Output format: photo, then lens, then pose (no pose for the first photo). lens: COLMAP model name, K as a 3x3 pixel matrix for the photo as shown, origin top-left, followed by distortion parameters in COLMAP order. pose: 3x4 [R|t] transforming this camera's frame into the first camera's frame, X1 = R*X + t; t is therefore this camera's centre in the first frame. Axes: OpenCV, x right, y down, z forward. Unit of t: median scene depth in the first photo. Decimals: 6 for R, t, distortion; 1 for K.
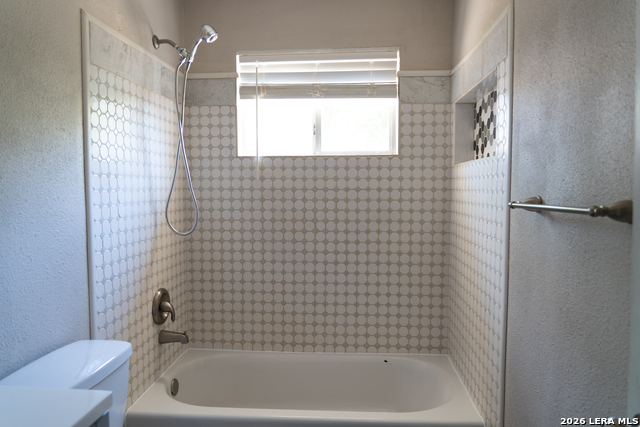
lens RADIAL K [[428.9, 0, 318.8], [0, 428.9, 212.7], [0, 0, 1]] dist [-0.039841, -0.001239]
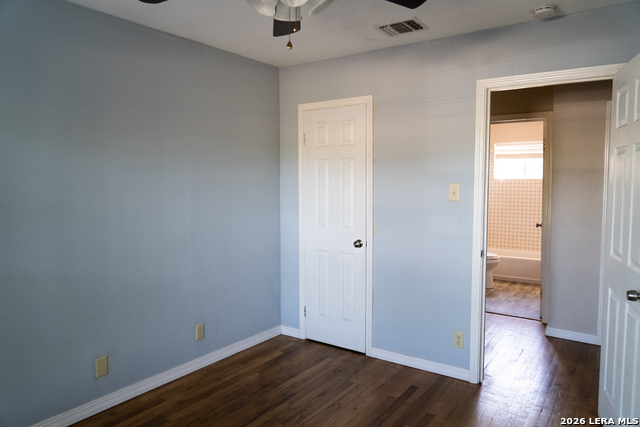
lens RADIAL K [[428.9, 0, 319.9], [0, 428.9, 213.2], [0, 0, 1]] dist [-0.039841, -0.001239]
pose [[0.854827, 0.033104, -0.517856, 0.297057], [-0.031440, 0.999434, 0.011991, 0.096849], [0.517960, 0.006031, 0.855384, -2.027282]]
